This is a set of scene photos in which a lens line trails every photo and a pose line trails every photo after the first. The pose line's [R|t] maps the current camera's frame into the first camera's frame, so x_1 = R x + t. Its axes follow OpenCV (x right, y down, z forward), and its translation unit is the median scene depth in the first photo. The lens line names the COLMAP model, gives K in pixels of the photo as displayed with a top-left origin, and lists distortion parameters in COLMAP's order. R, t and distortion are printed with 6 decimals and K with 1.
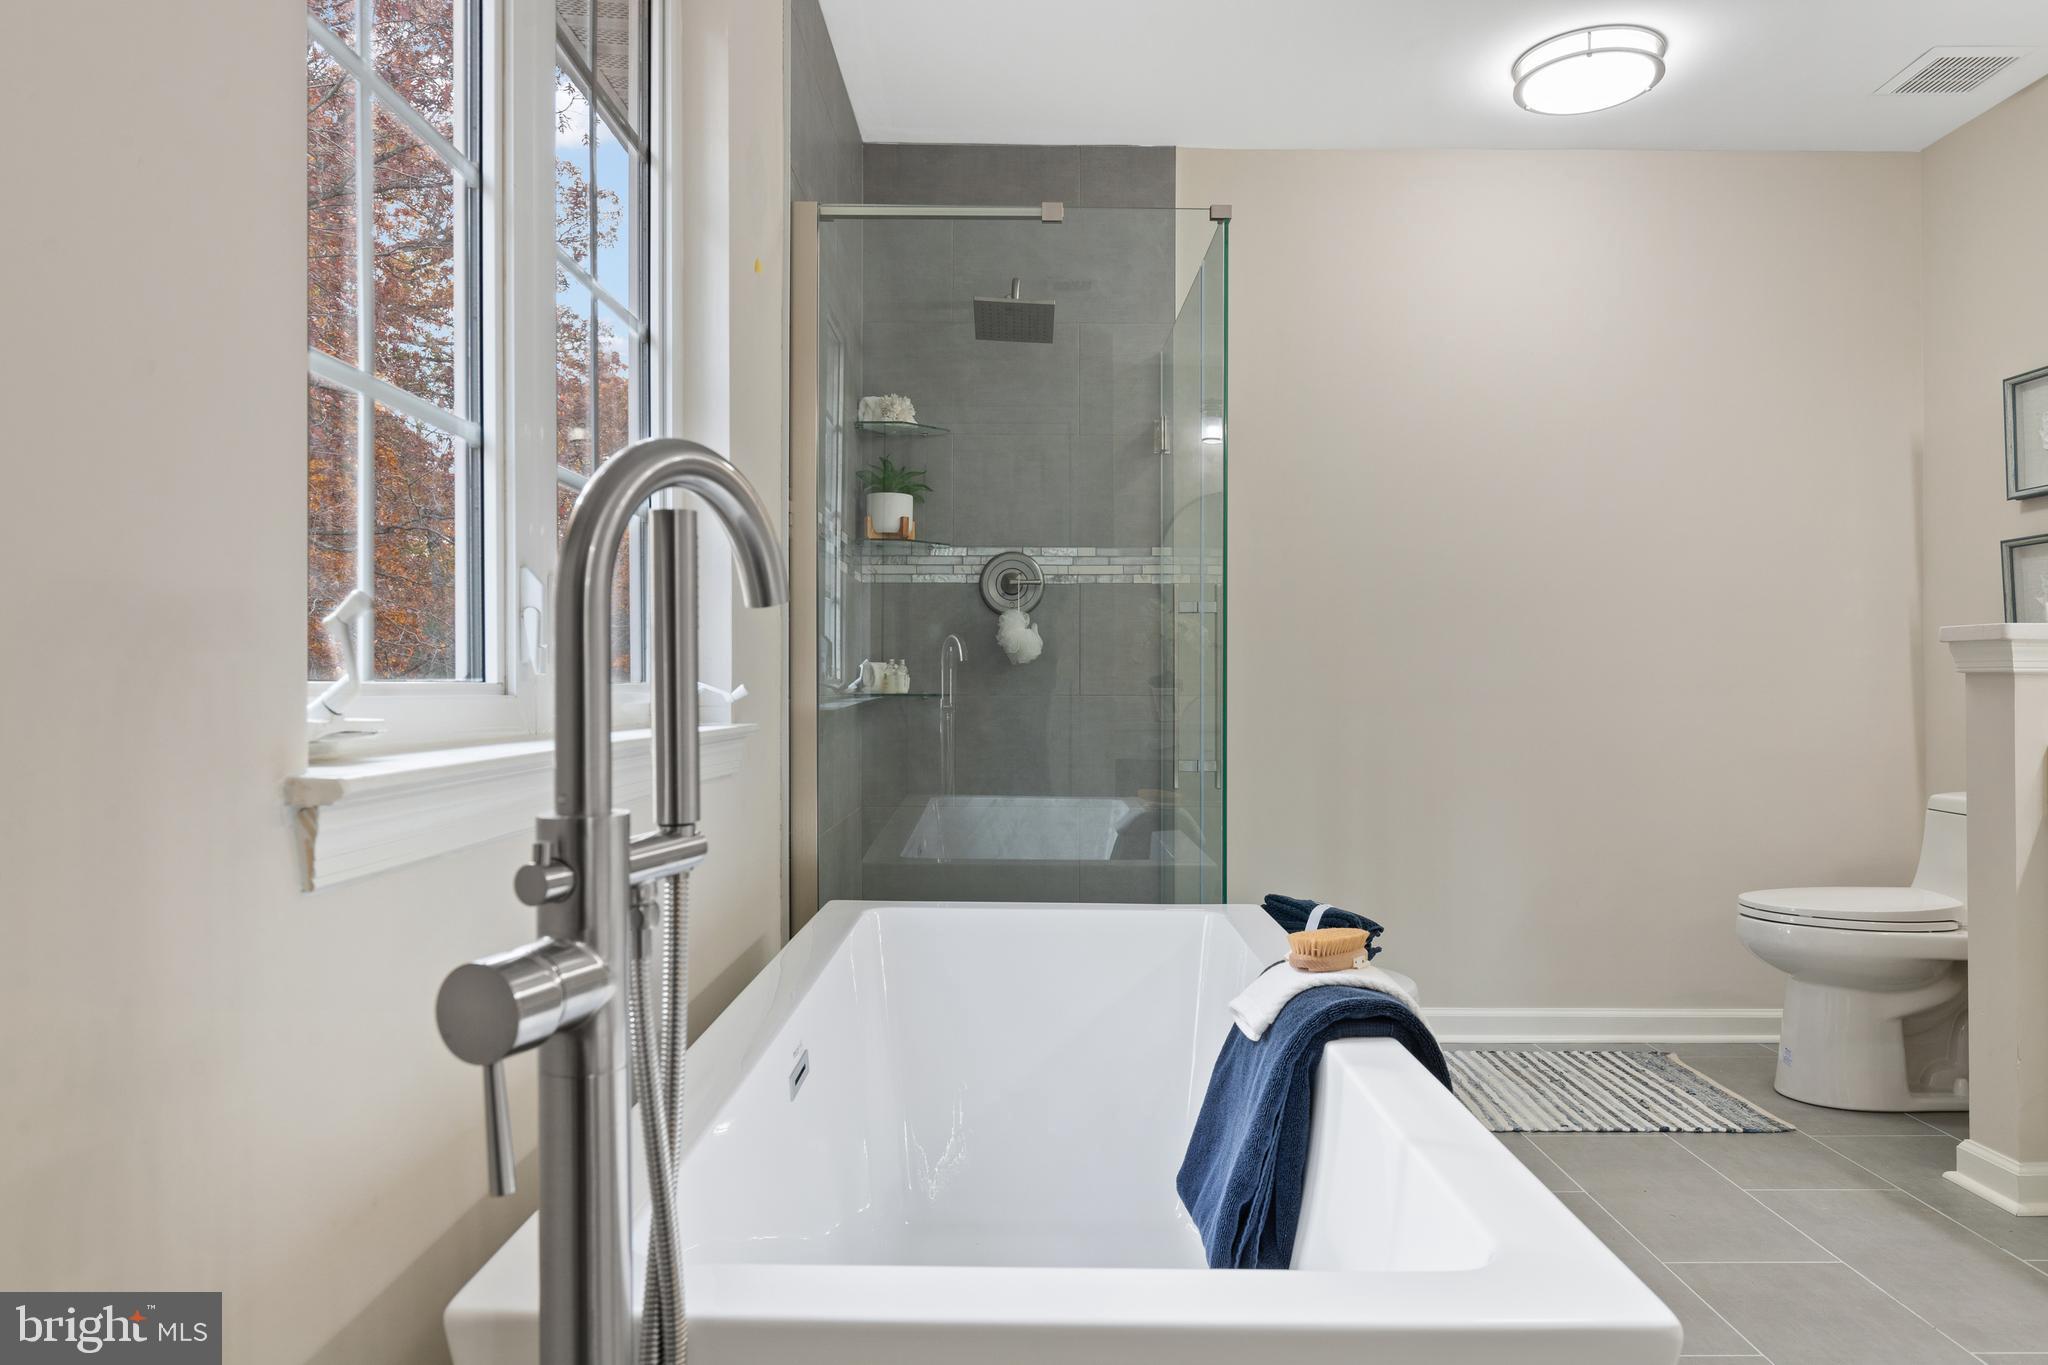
lens RADIAL K [[1331.0, 0, 1025.1], [0, 1331.0, 671.2], [0, 0, 1]] dist [-0.001357, 0.000288]
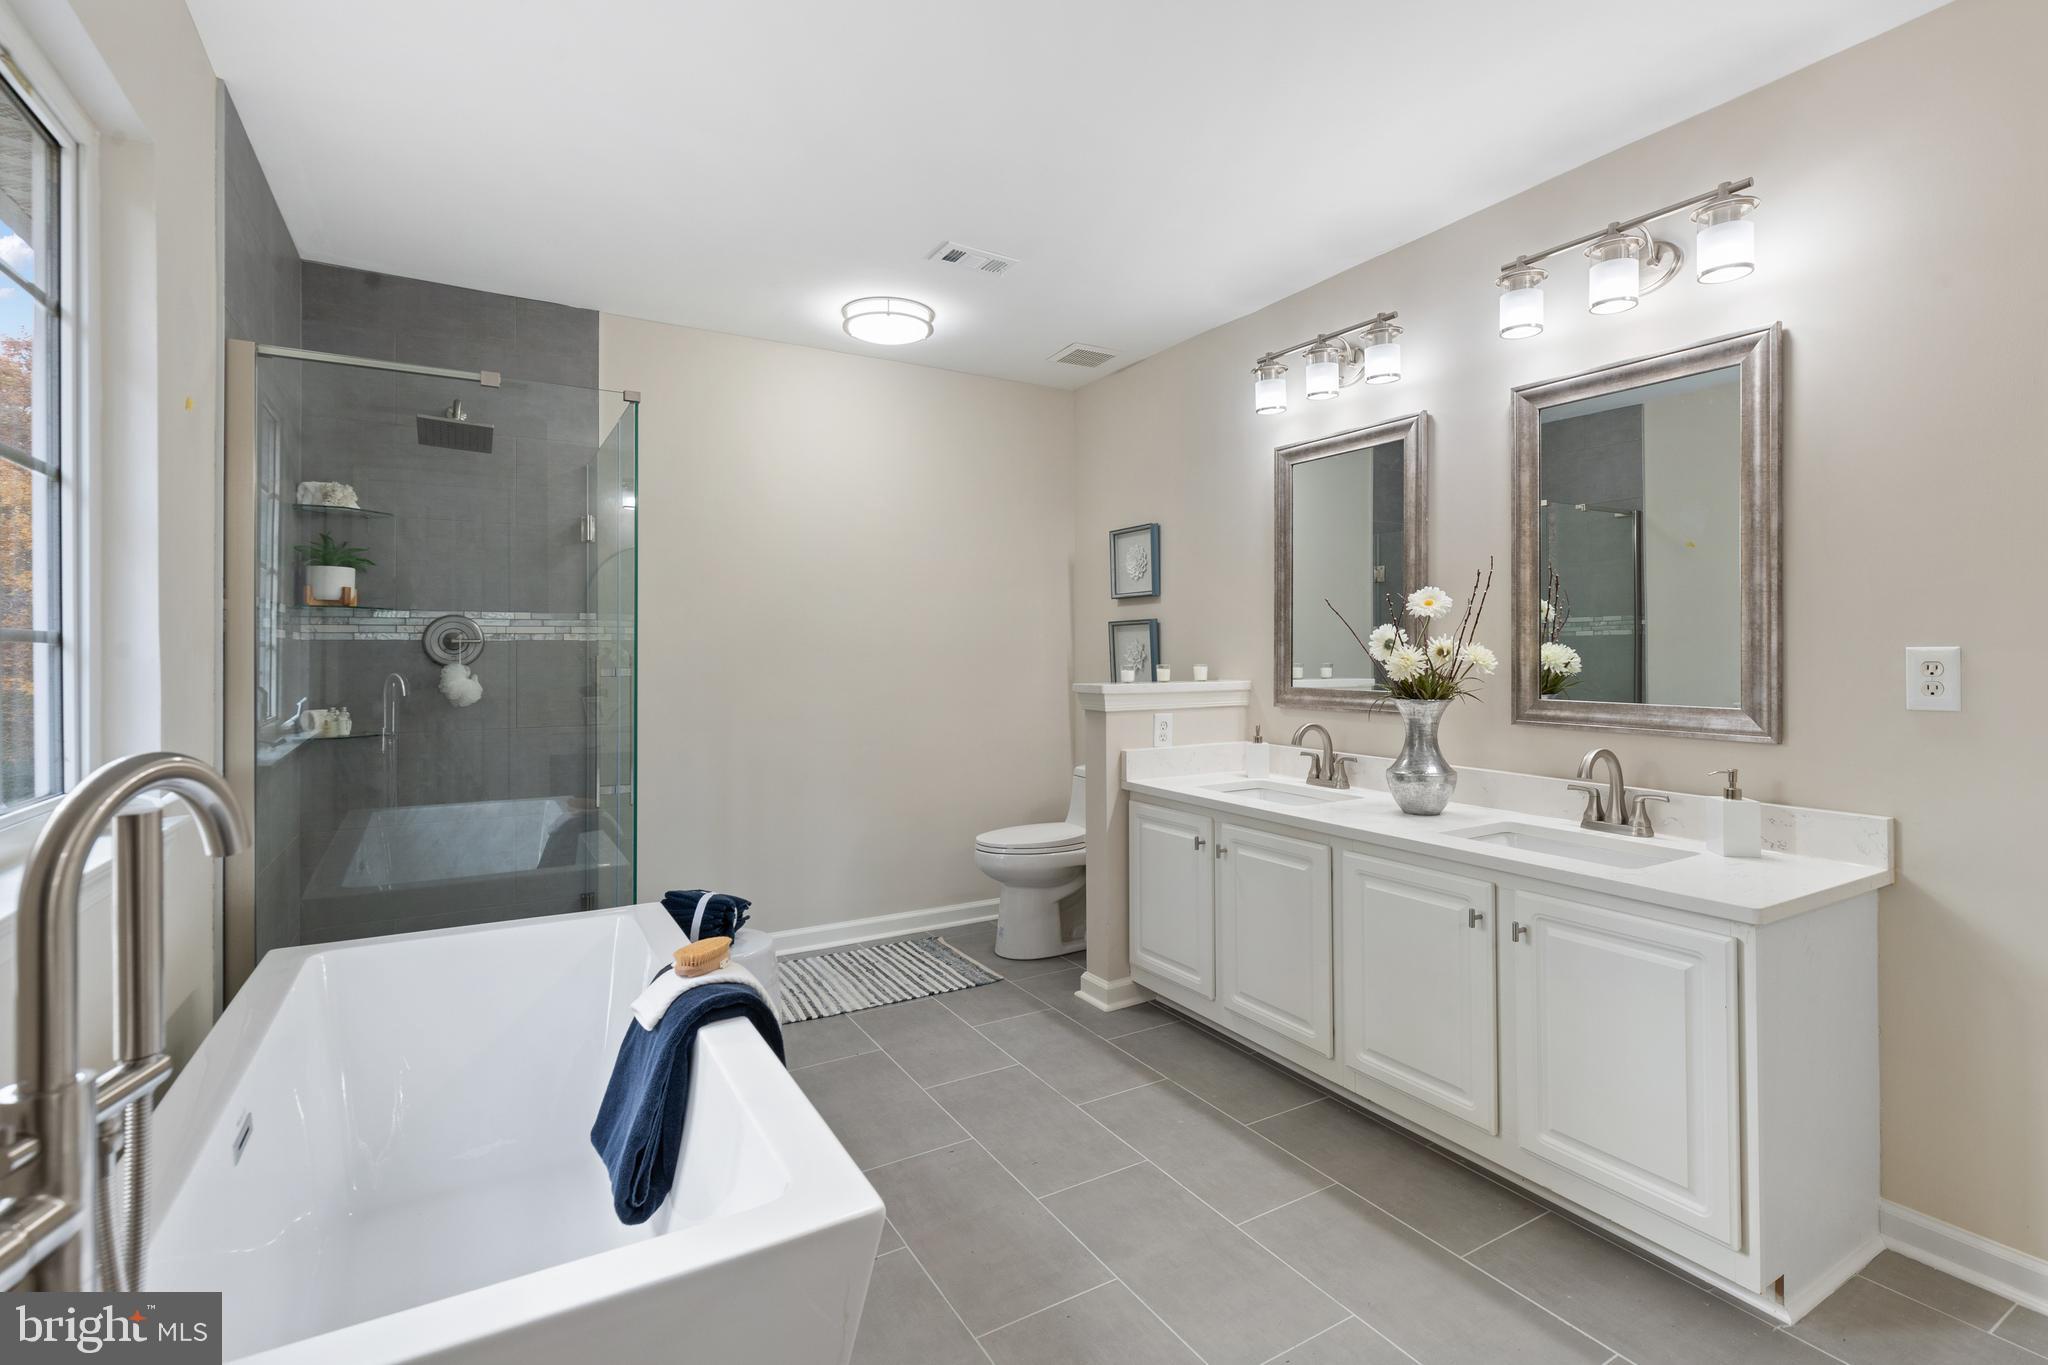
lens RADIAL K [[959.4, 0, 1051.5], [0, 959.4, 644.1], [0, 0, 1]] dist [0.004894, 0.000592]
pose [[0.854639, 0.000656, 0.519222, 0.001308], [-0.000257, 1.000000, -0.000840, -0.072890], [-0.519223, 0.000585, 0.854639, -0.064051]]
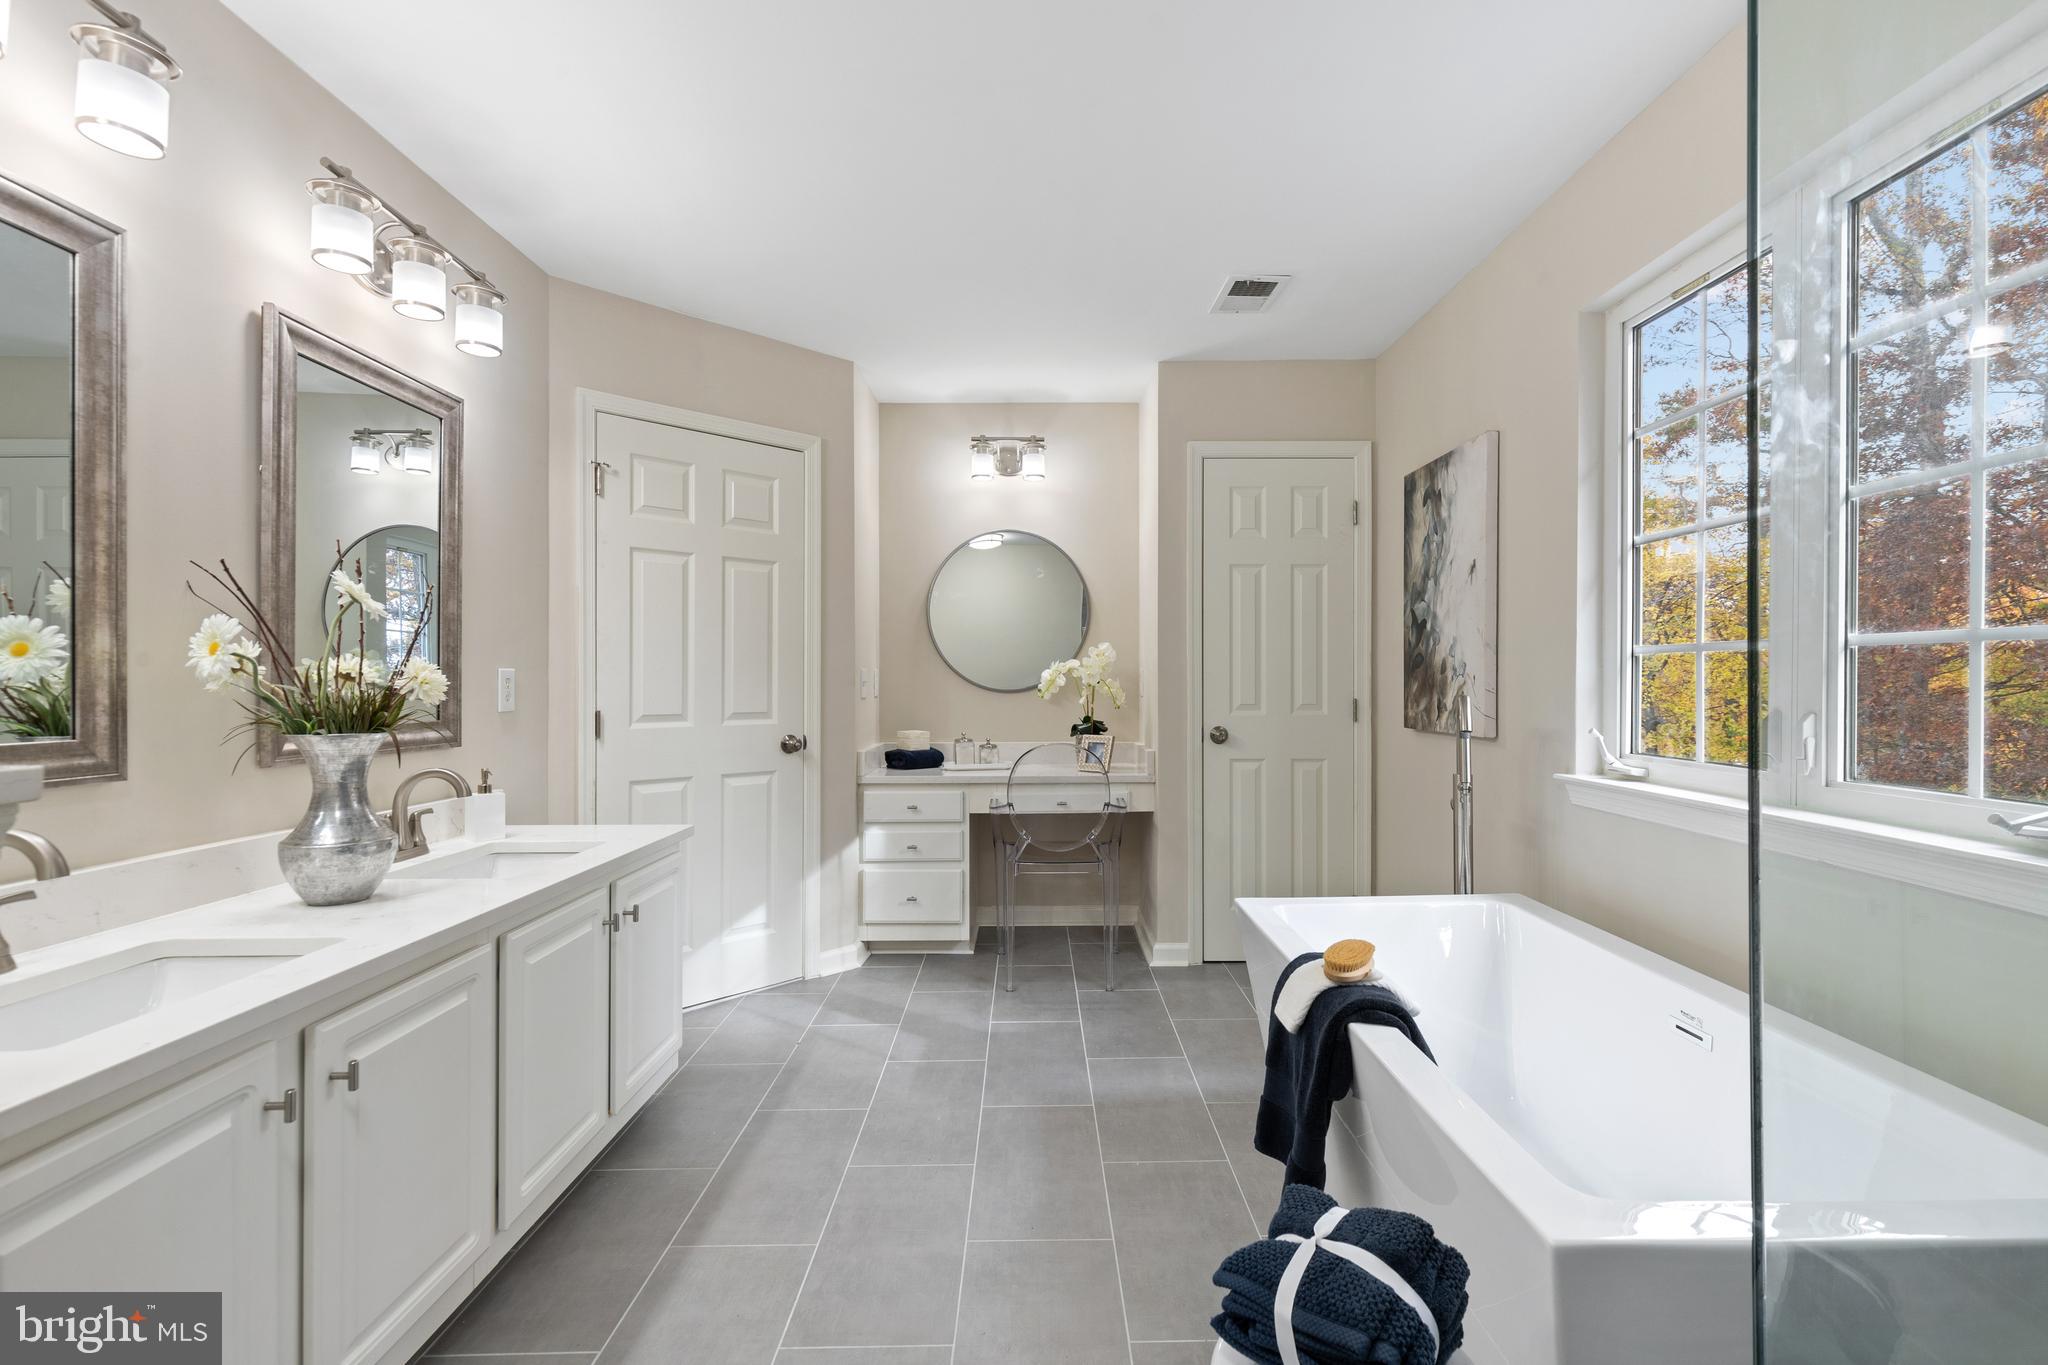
lens RADIAL K [[962.6, 0, 1024.0], [0, 962.6, 682.5], [0, 0, 1]] dist [0.000279, -0.000010]
pose [[-0.999996, 0.001625, 0.002354, 0.306109], [0.001613, 0.999987, -0.004894, -0.054082], [-0.002362, -0.004890, -0.999985, 1.078830]]
